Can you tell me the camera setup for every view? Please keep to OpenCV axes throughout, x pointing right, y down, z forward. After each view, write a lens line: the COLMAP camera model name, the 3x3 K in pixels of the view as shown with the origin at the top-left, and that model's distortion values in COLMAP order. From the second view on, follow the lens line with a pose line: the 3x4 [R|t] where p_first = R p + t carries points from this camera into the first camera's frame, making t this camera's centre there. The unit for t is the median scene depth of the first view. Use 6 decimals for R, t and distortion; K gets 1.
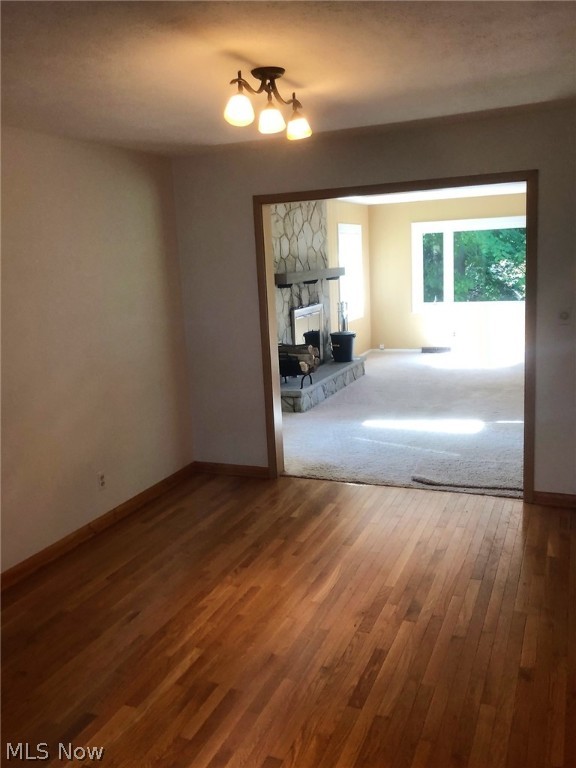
lens RADIAL K [[642.7, 0, 272.7], [0, 642.7, 379.8], [0, 0, 1]] dist [0.041405, -0.029826]
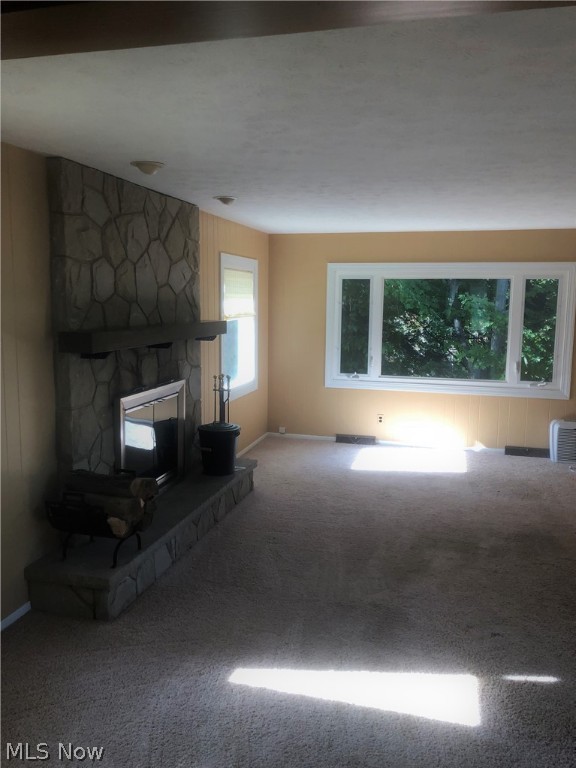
lens RADIAL K [[642.7, 0, 286.5], [0, 642.7, 381.8], [0, 0, 1]] dist [0.041405, -0.029826]
pose [[0.984857, 0.039744, 0.168749, 0.071199], [-0.028970, 0.997410, -0.065834, -0.081747], [-0.170929, 0.059948, 0.983458, 0.404422]]
